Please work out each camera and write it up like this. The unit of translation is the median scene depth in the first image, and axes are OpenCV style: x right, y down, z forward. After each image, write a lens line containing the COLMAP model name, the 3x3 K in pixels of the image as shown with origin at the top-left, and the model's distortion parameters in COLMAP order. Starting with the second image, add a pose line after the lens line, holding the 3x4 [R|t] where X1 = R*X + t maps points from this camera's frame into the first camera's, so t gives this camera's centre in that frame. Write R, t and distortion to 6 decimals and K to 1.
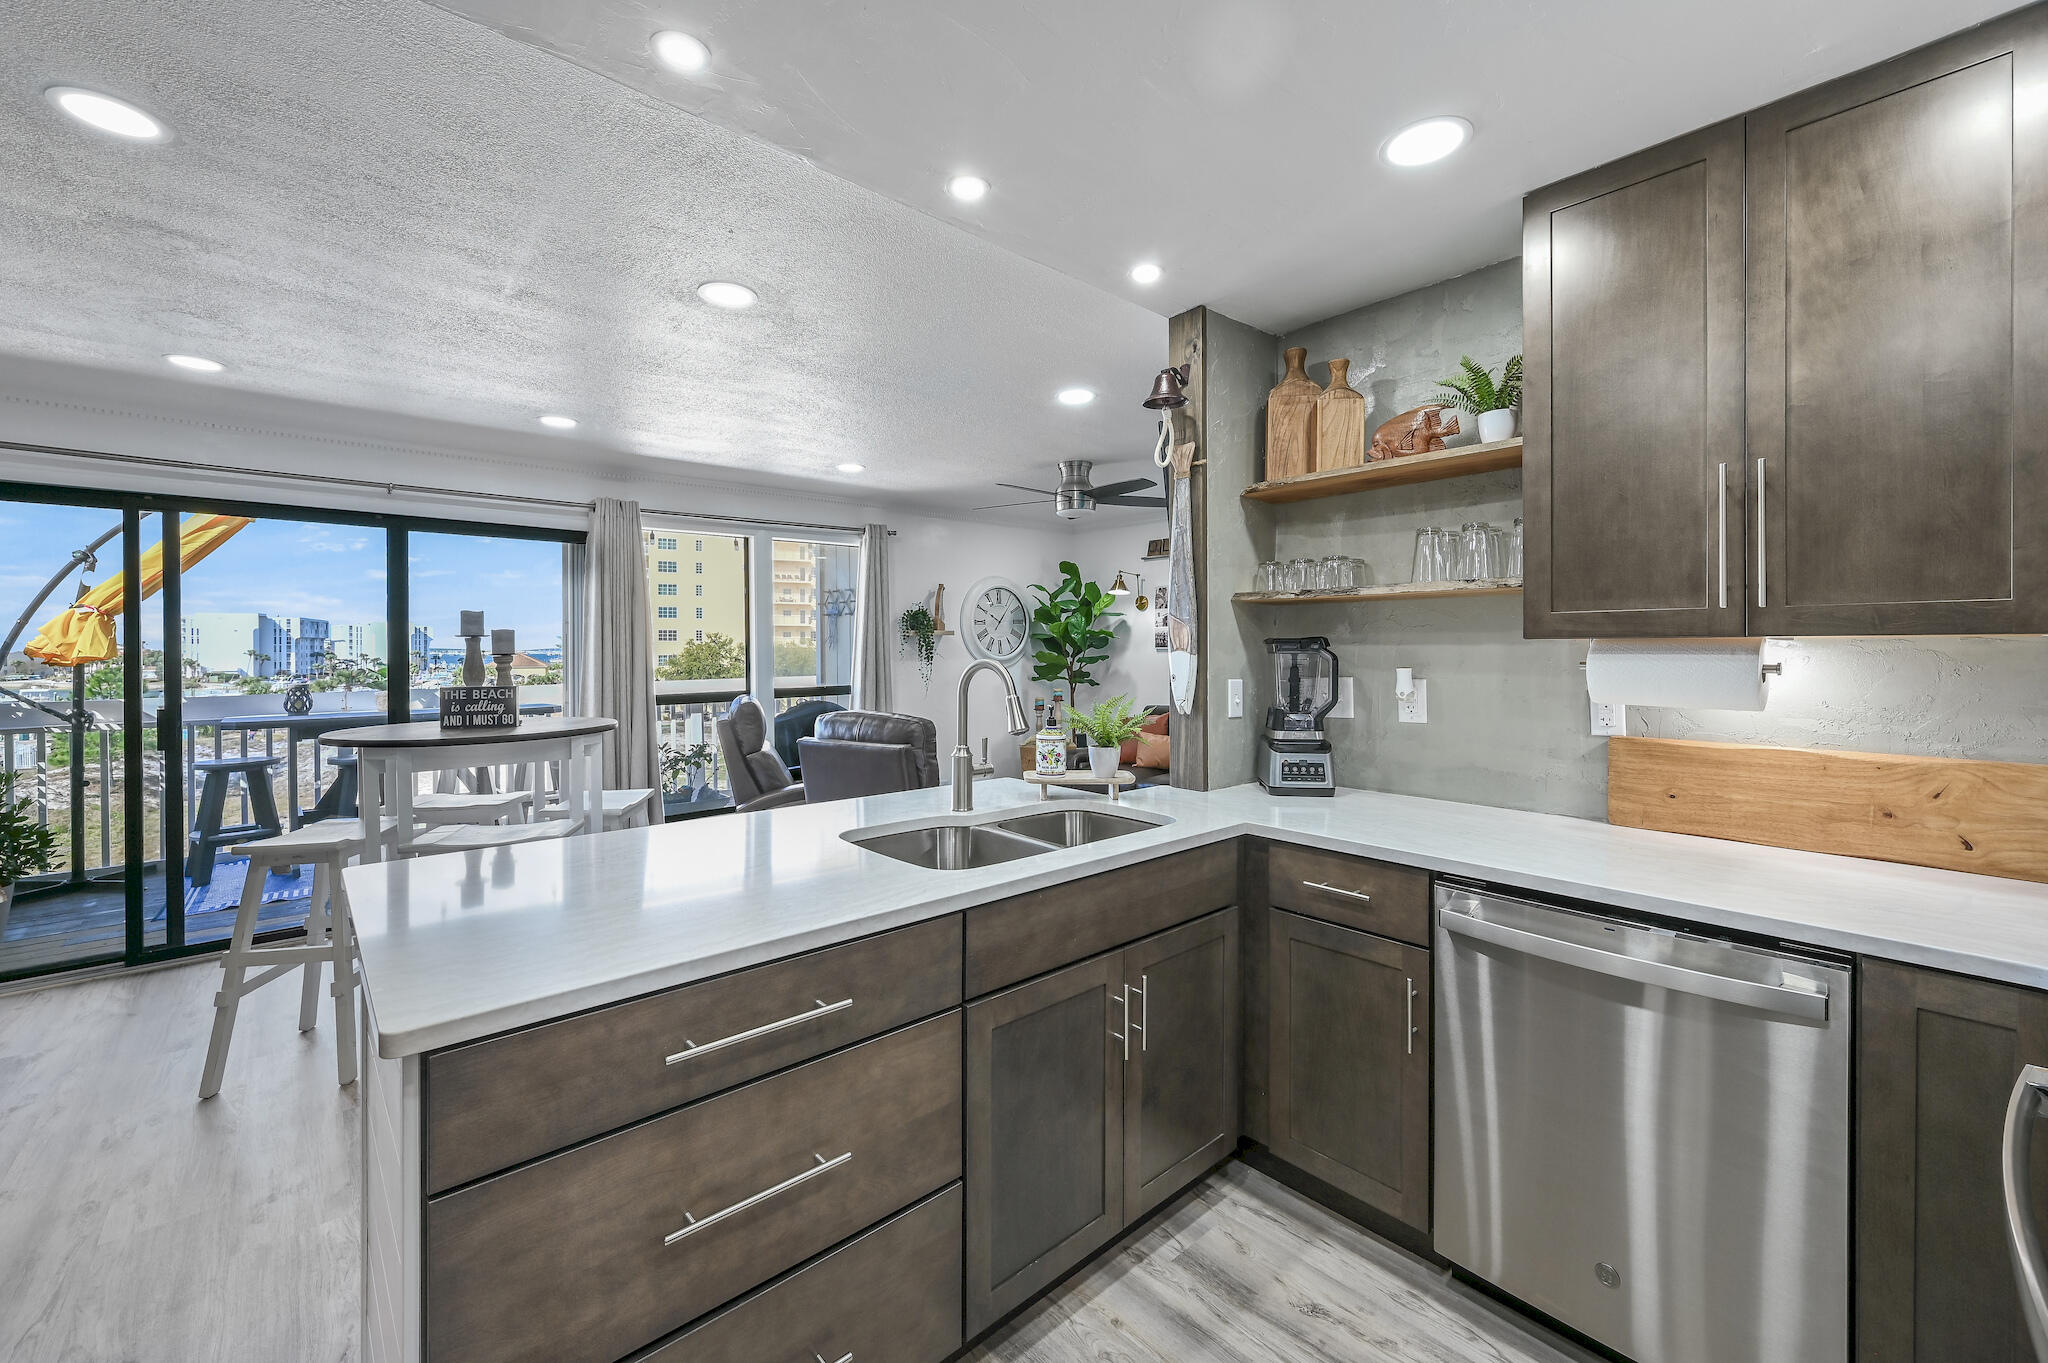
lens RADIAL K [[802.2, 0, 1017.2], [0, 802.2, 643.6], [0, 0, 1]] dist [-0.003325, 0.001251]
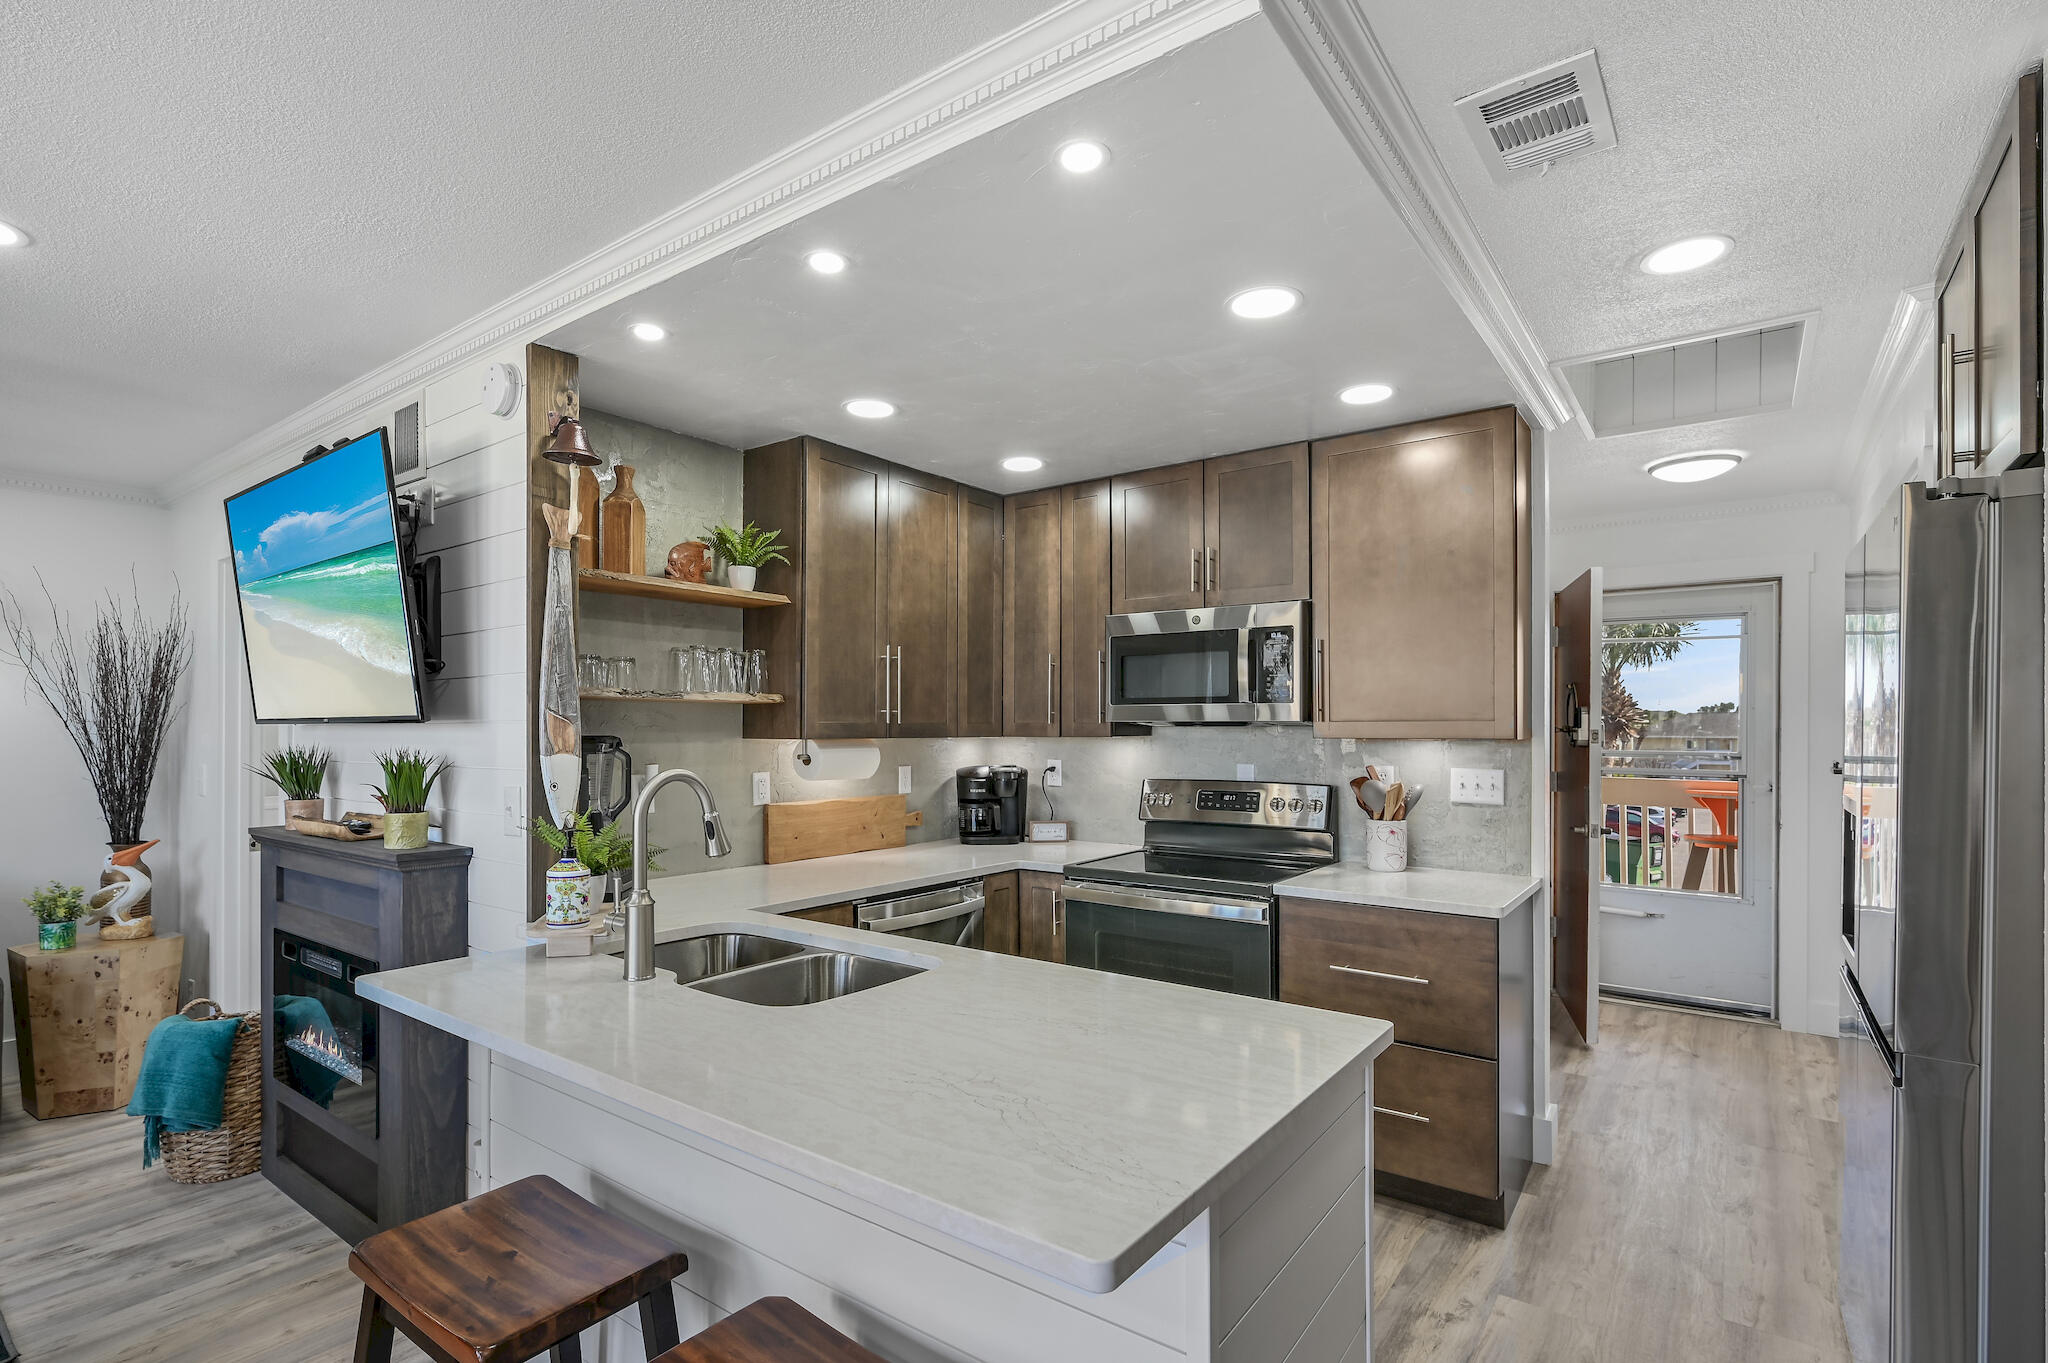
lens RADIAL K [[979.3, 0, 1022.9], [0, 979.3, 734.0], [0, 0, 1]] dist [0.003540, -0.000406]
pose [[-0.197950, -0.005884, 0.980195, -0.364128], [-0.007920, 0.999959, 0.004404, -0.008171], [-0.980180, -0.006891, -0.197988, 0.294894]]
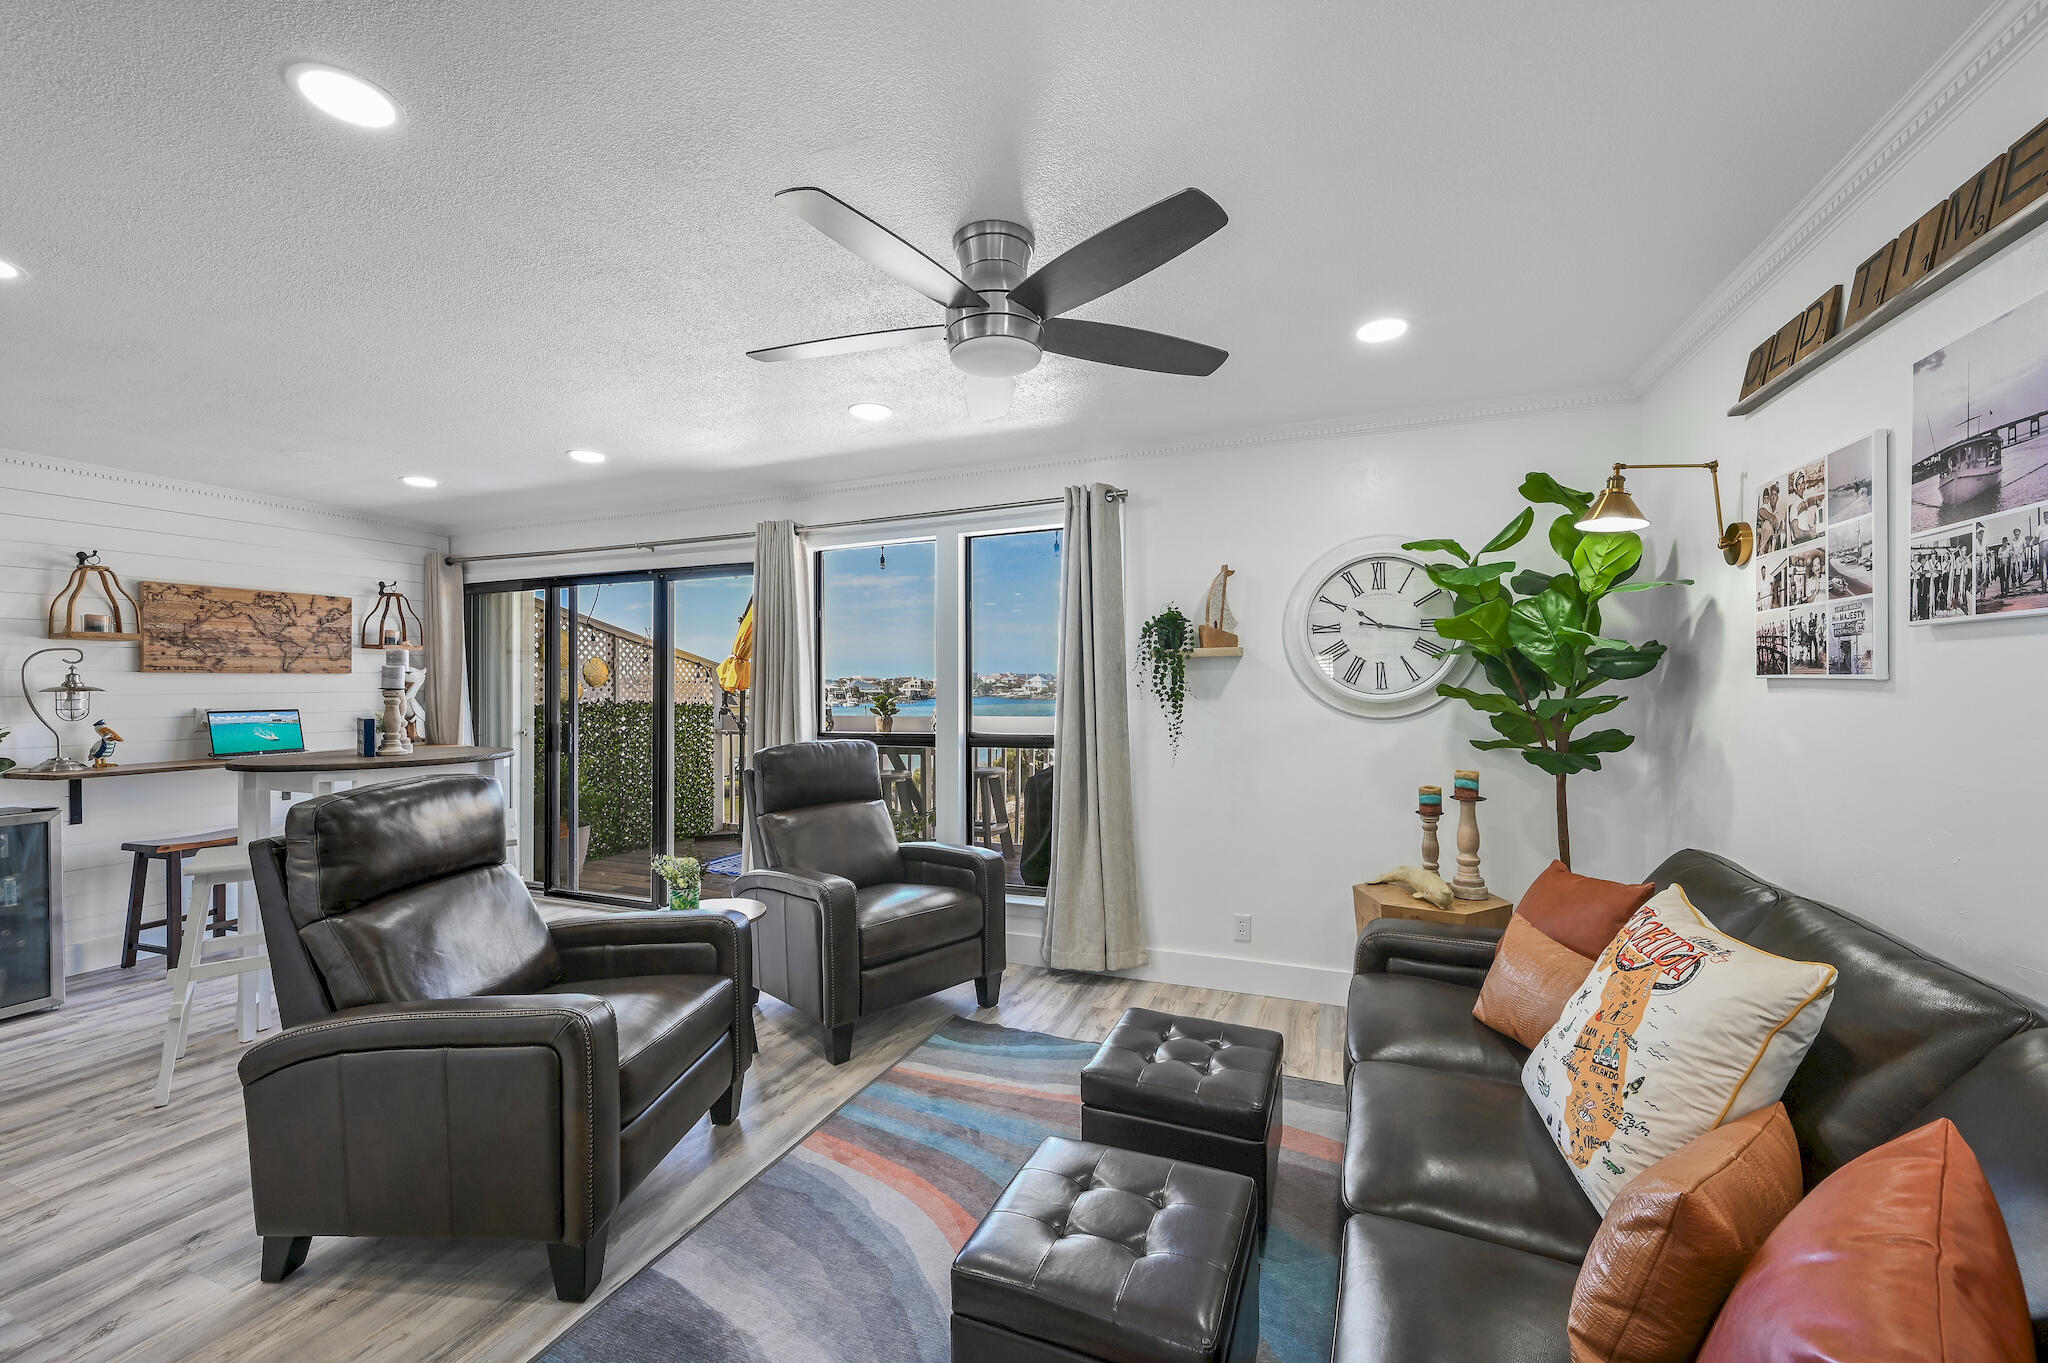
lens RADIAL K [[802.2, 0, 1018.7], [0, 802.2, 675.6], [0, 0, 1]] dist [-0.003325, 0.001251]
pose [[0.445418, -0.007841, -0.895288, 0.372963], [0.010489, 0.999939, -0.003538, 0.003985], [0.895261, -0.007815, 0.445473, 0.667039]]
